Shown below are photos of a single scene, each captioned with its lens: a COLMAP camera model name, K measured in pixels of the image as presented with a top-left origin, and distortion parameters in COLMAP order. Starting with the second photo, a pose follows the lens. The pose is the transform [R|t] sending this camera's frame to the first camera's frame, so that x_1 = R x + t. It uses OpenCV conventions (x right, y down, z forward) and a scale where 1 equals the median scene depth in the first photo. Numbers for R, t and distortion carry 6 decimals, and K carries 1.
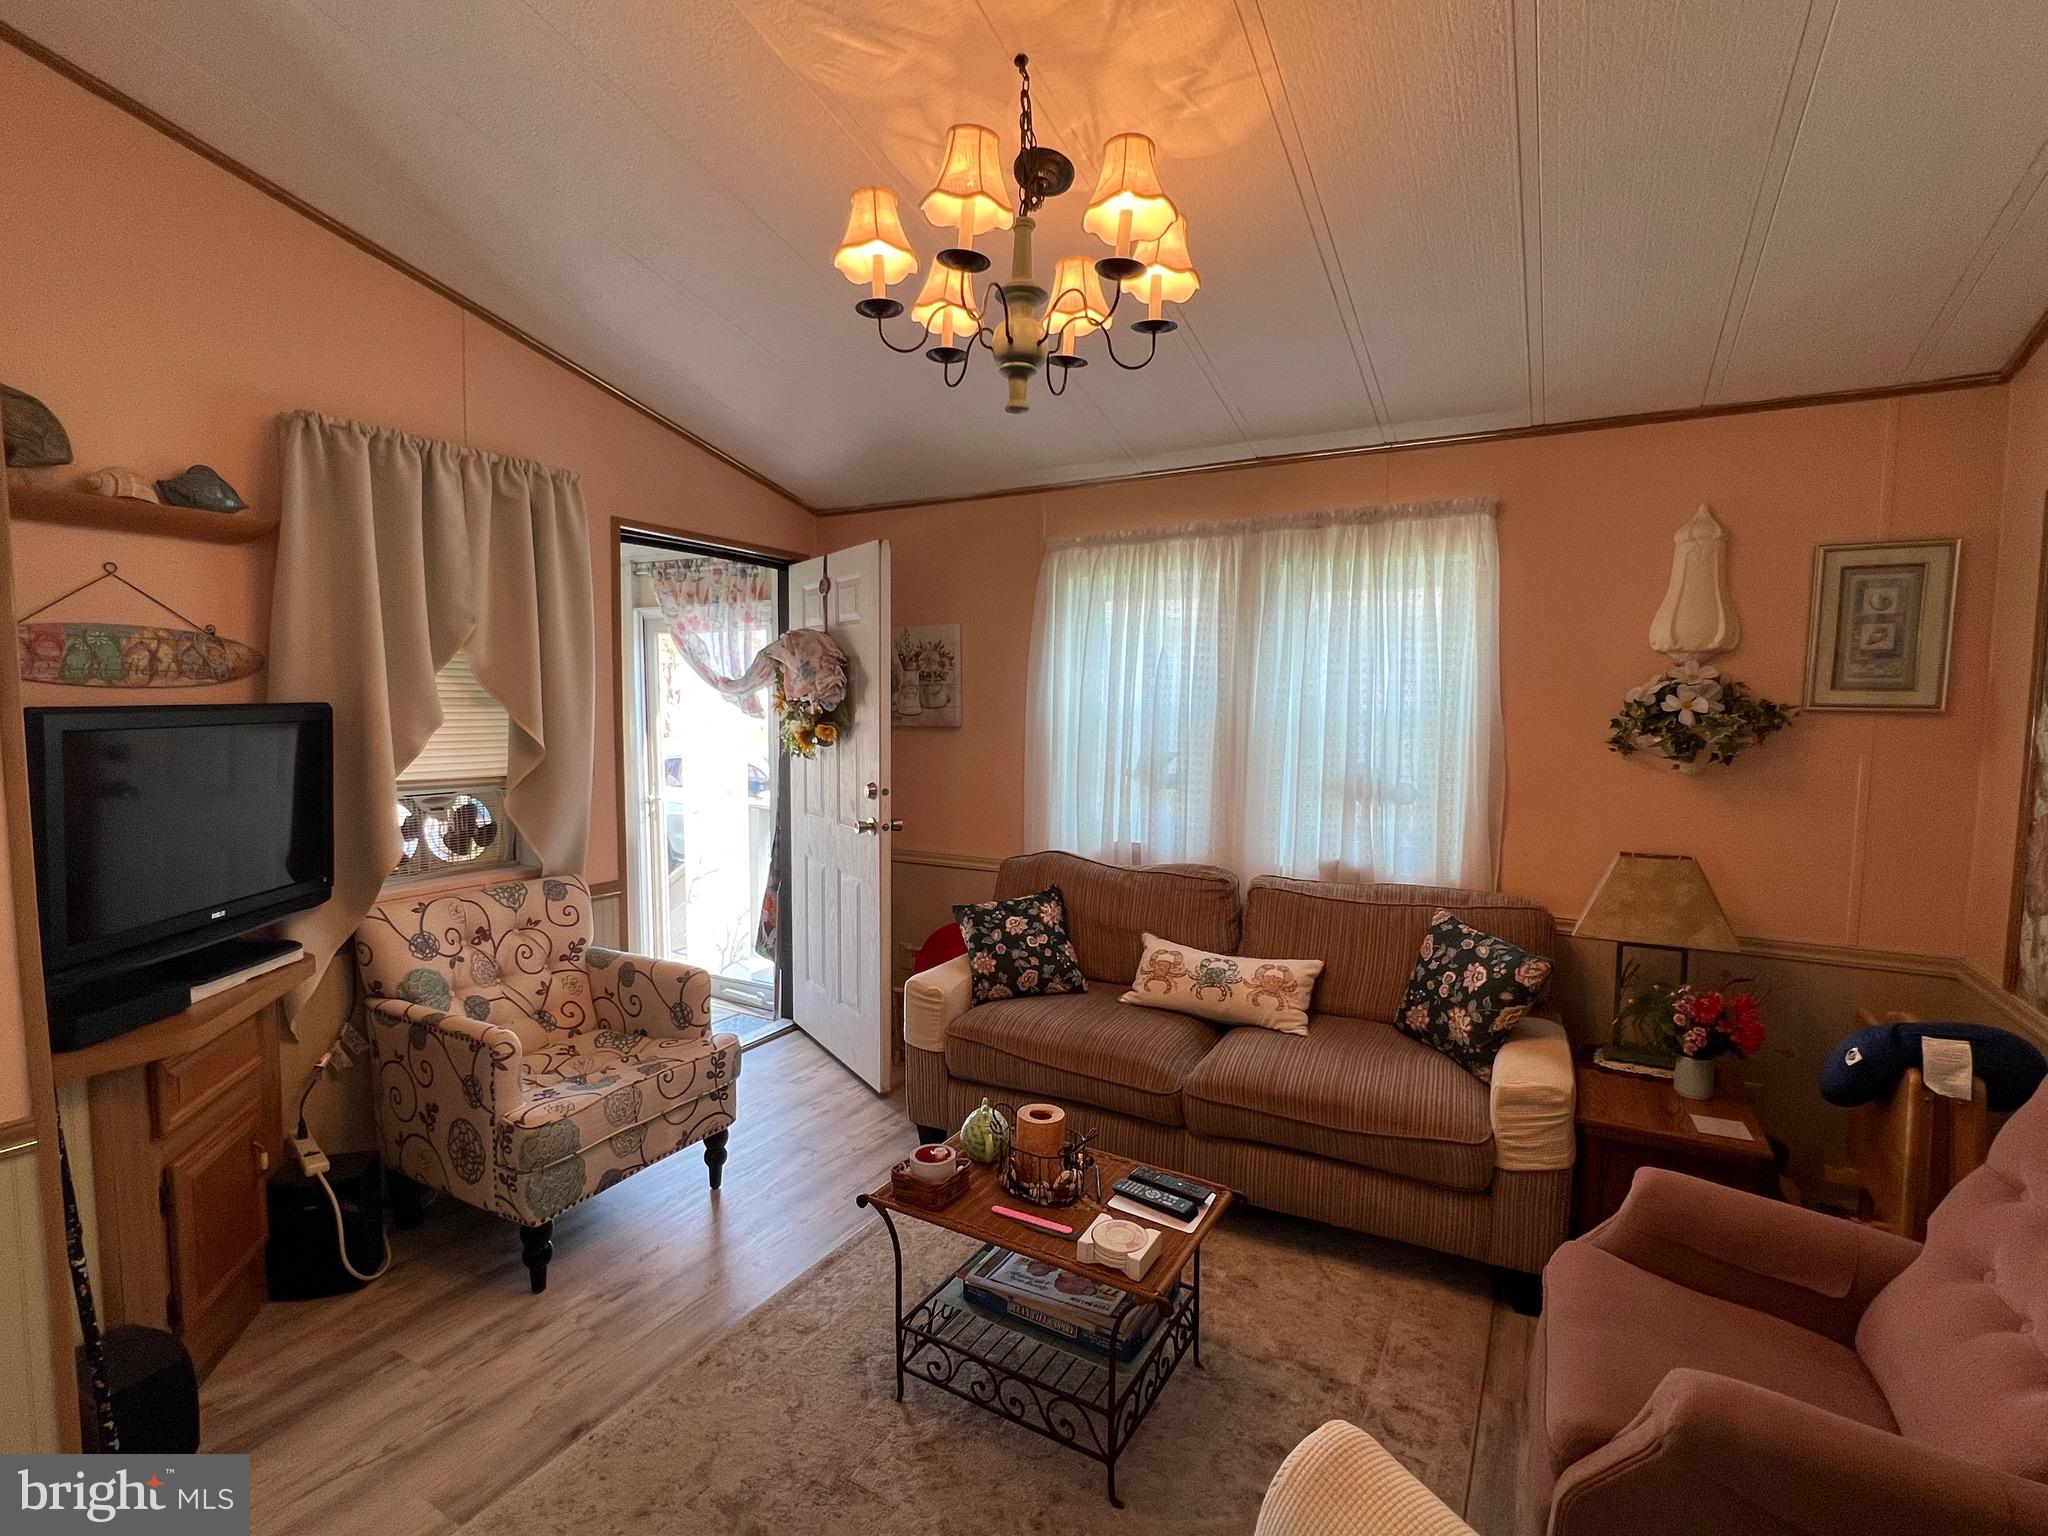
lens RADIAL K [[970.3, 0, 1015.5], [0, 970.3, 772.5], [0, 0, 1]] dist [-0.000081, -0.000306]
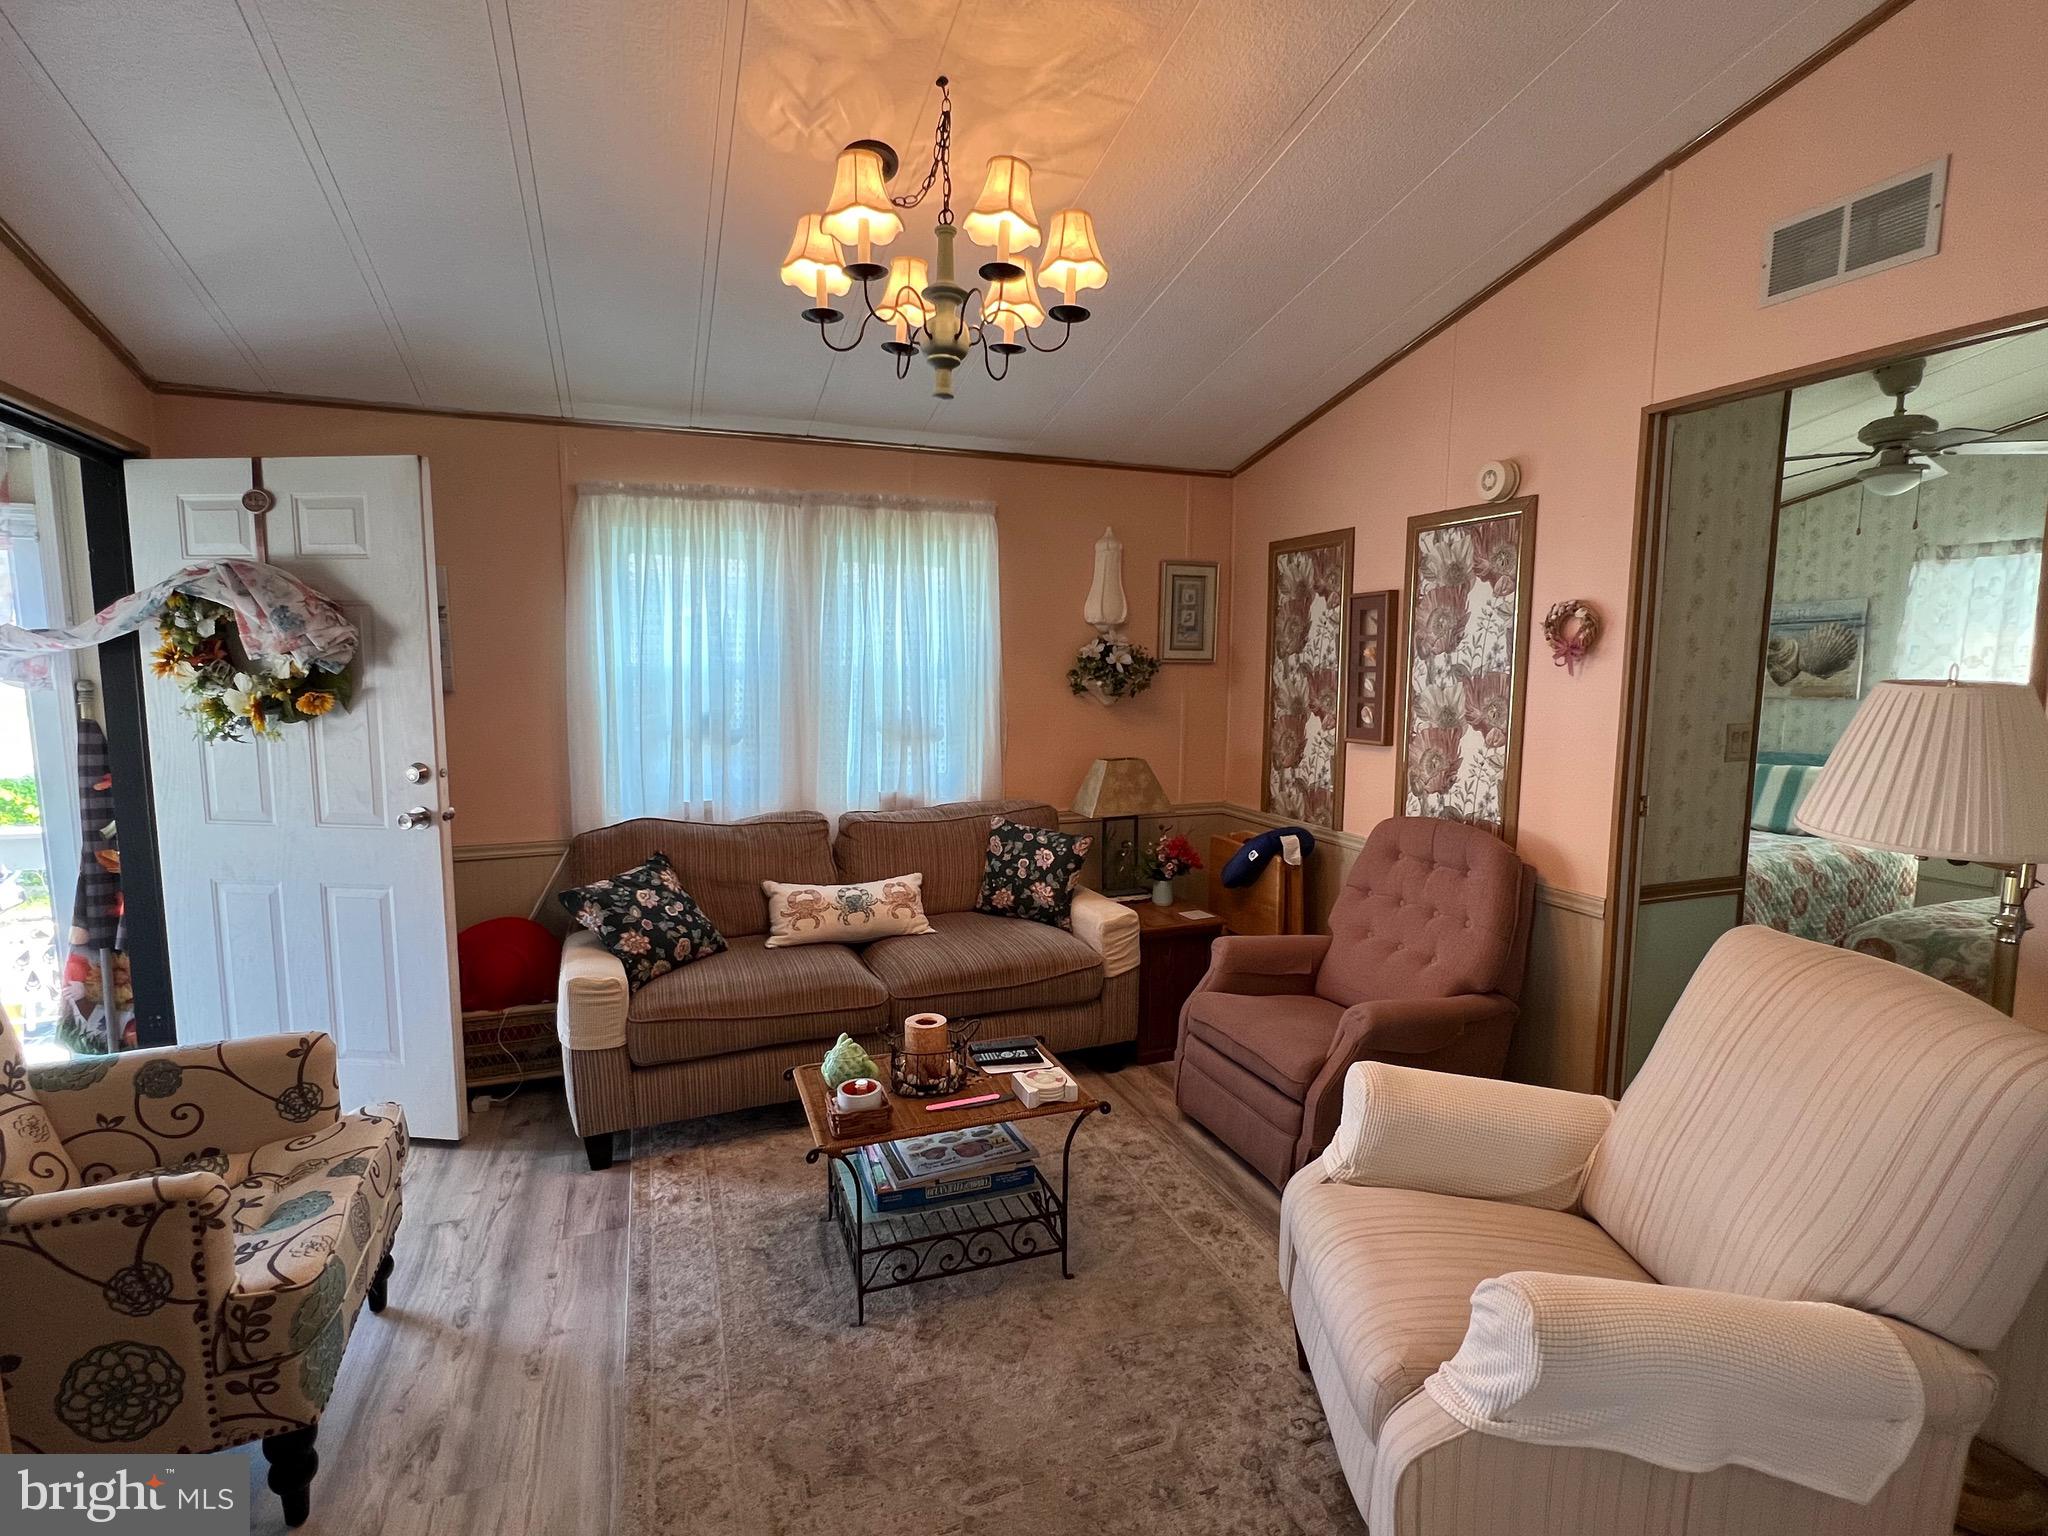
lens RADIAL K [[970.3, 0, 1015.5], [0, 970.3, 772.5], [0, 0, 1]] dist [-0.000081, -0.000306]
pose [[0.631822, -0.093424, 0.769462, -0.530258], [0.062822, 0.995616, 0.069298, -0.007357], [-0.772563, 0.004555, 0.634922, 0.137412]]
